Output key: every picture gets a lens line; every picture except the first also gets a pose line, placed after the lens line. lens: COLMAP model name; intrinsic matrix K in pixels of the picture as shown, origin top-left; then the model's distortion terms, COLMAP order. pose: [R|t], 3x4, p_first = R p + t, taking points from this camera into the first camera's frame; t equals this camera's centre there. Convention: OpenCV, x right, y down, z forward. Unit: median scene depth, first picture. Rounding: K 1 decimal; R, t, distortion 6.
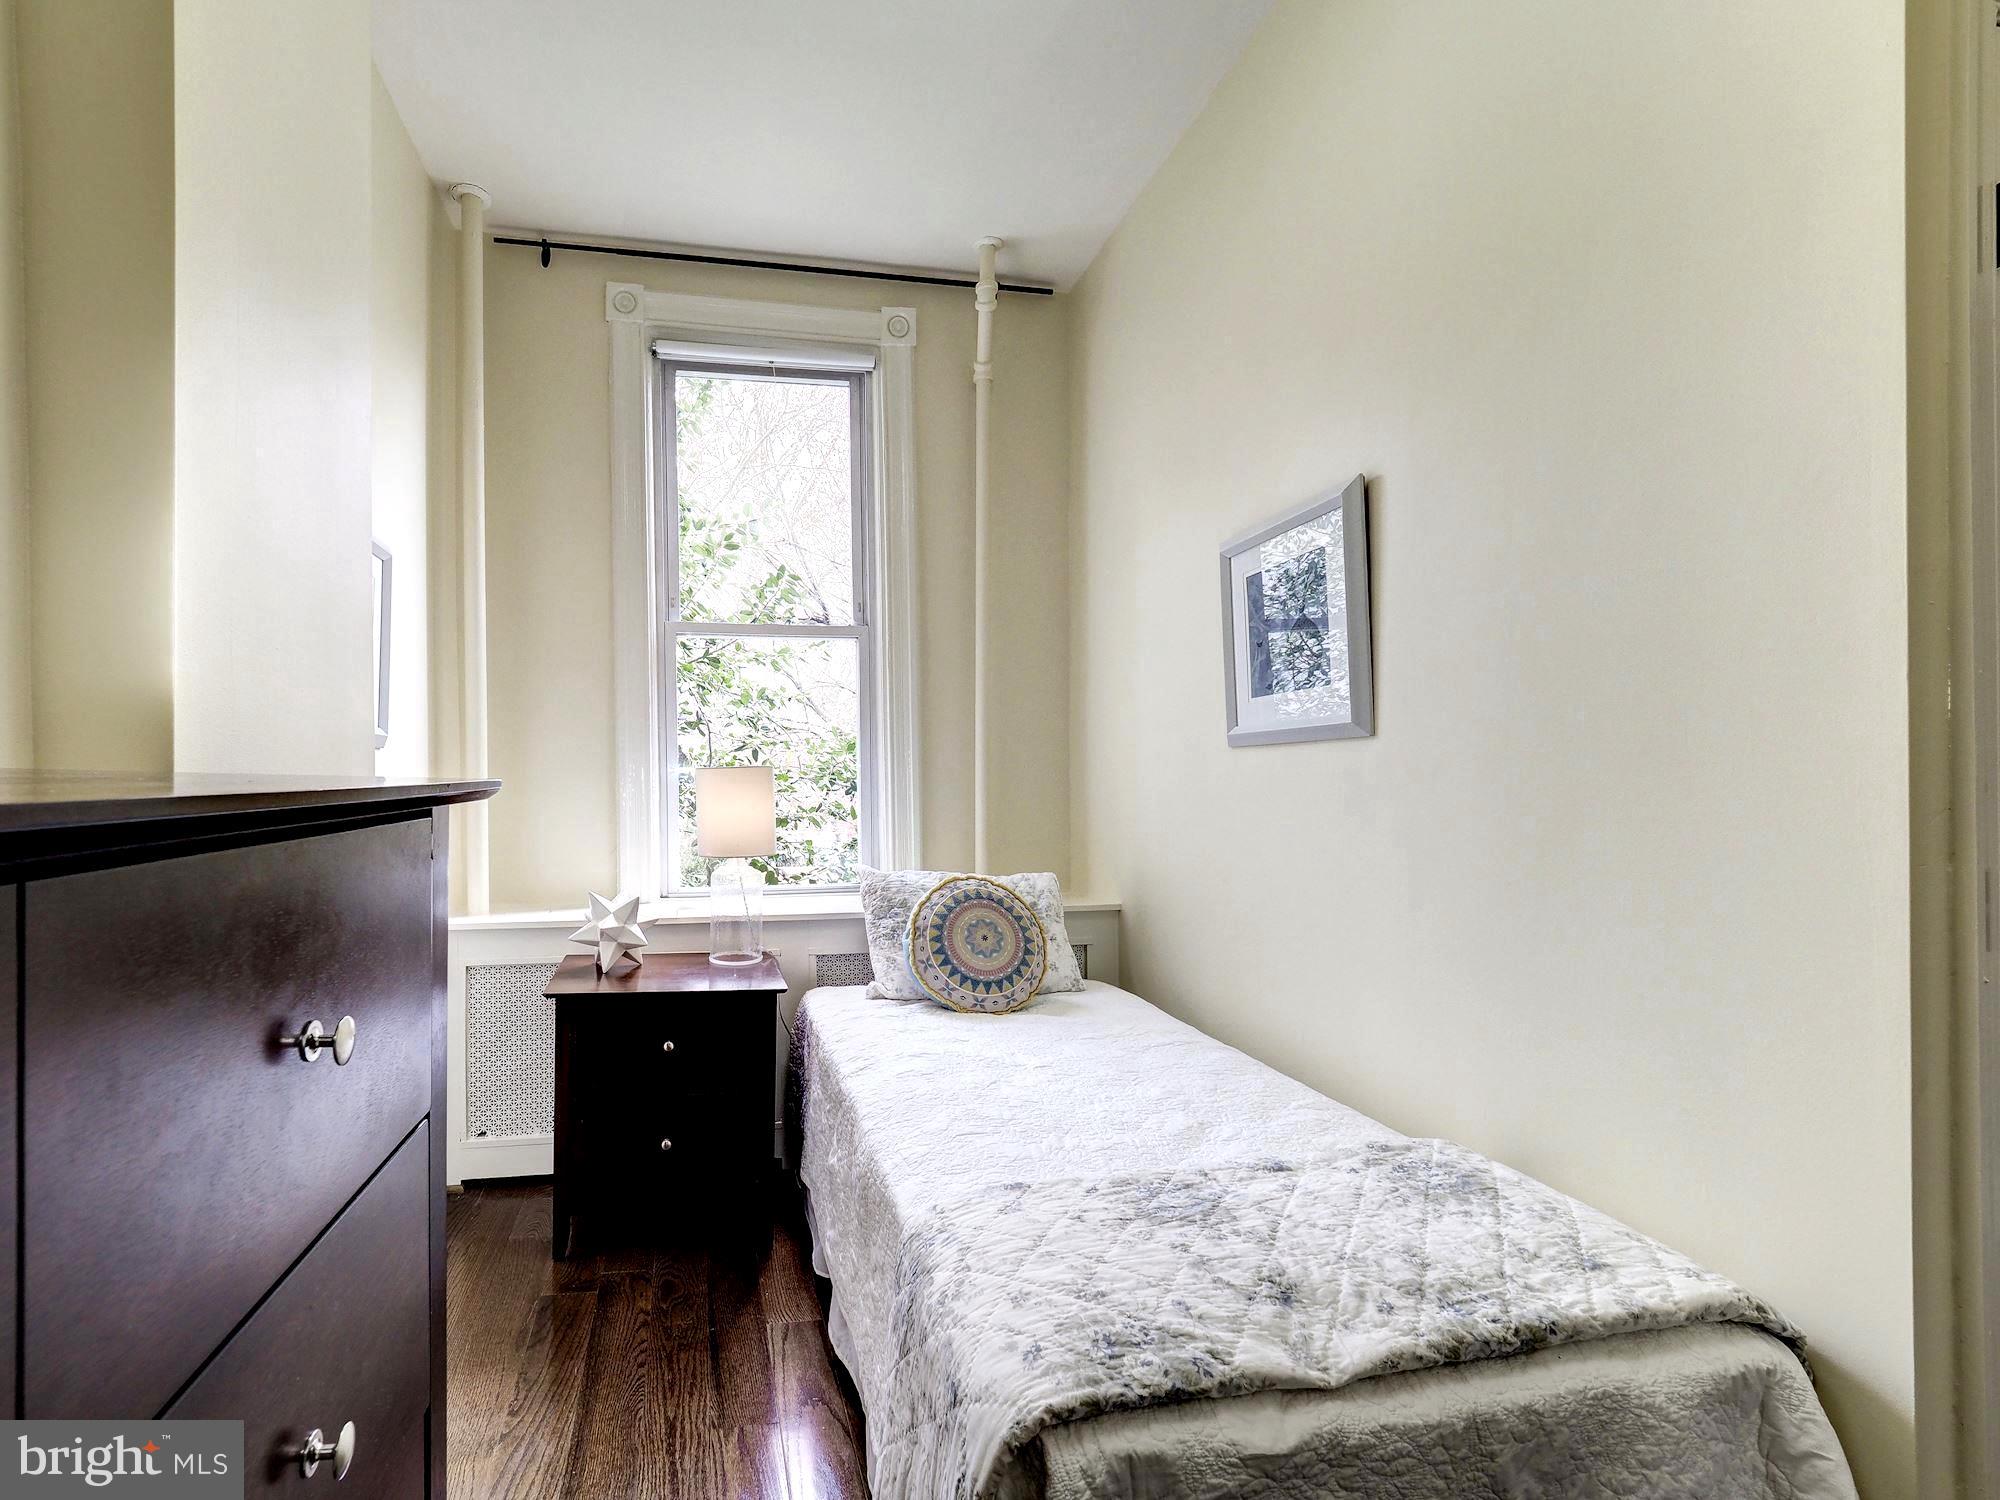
lens RADIAL K [[893.1, 0, 999.3], [0, 893.1, 782.3], [0, 0, 1]] dist [0.001674, -0.009975]
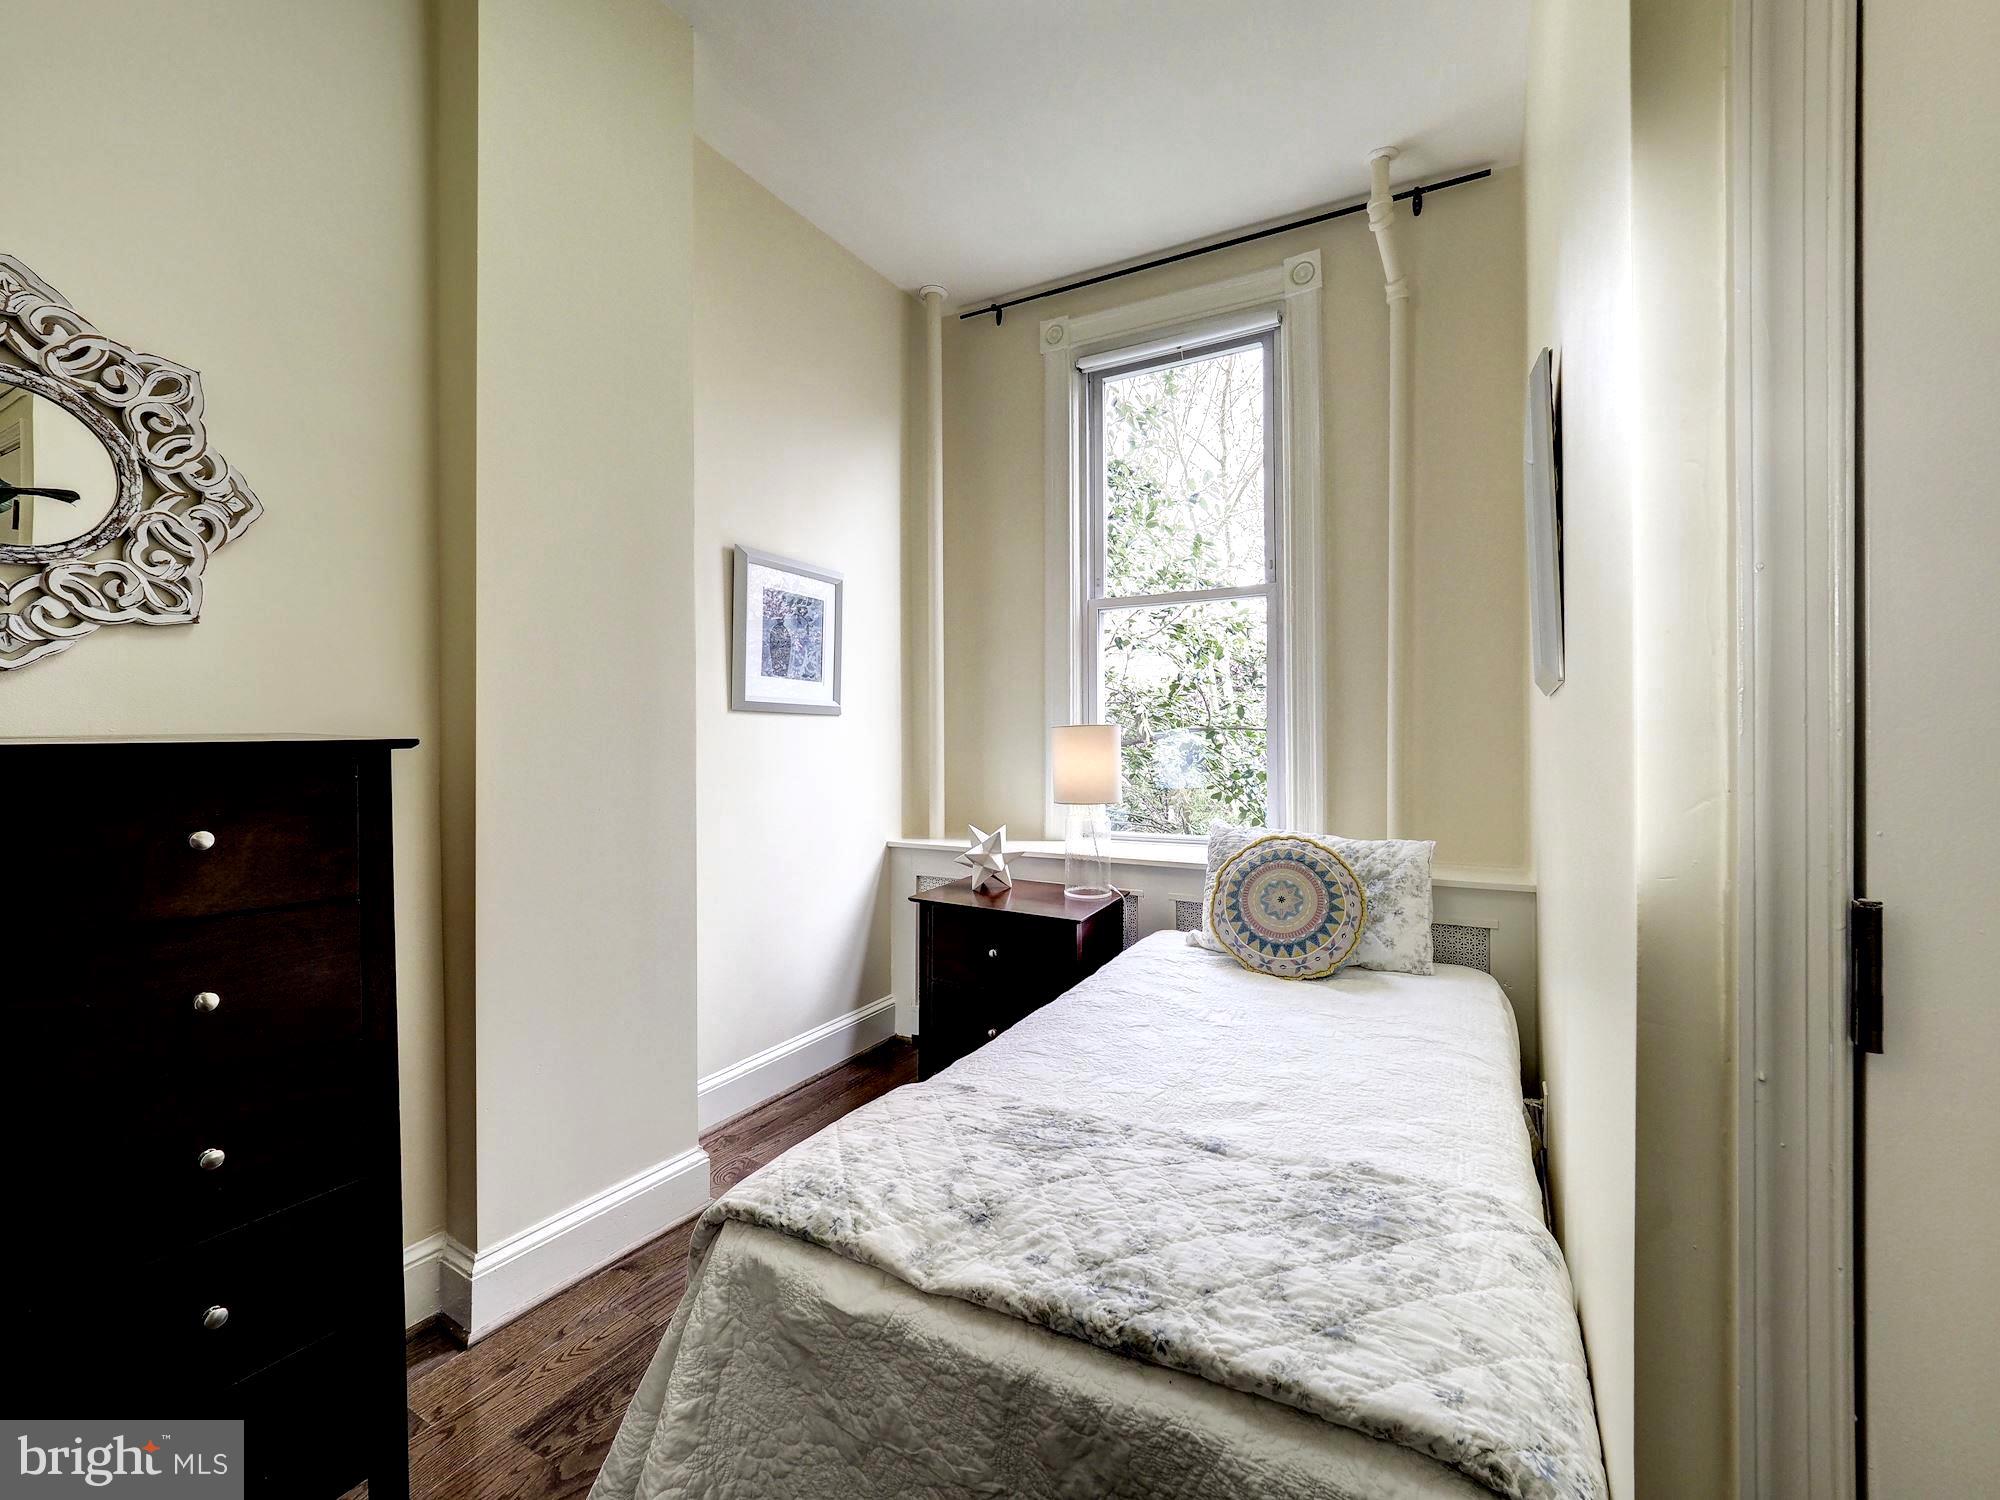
lens RADIAL K [[868.8, 0, 1000.0], [0, 868.8, 750.0], [0, 0, 1]] dist [0.015476, -0.035960]
pose [[0.771800, 0.009265, -0.635798, 0.448569], [-0.002061, 0.999925, 0.012070, 0.000747], [0.635862, -0.008005, 0.771761, 0.095901]]
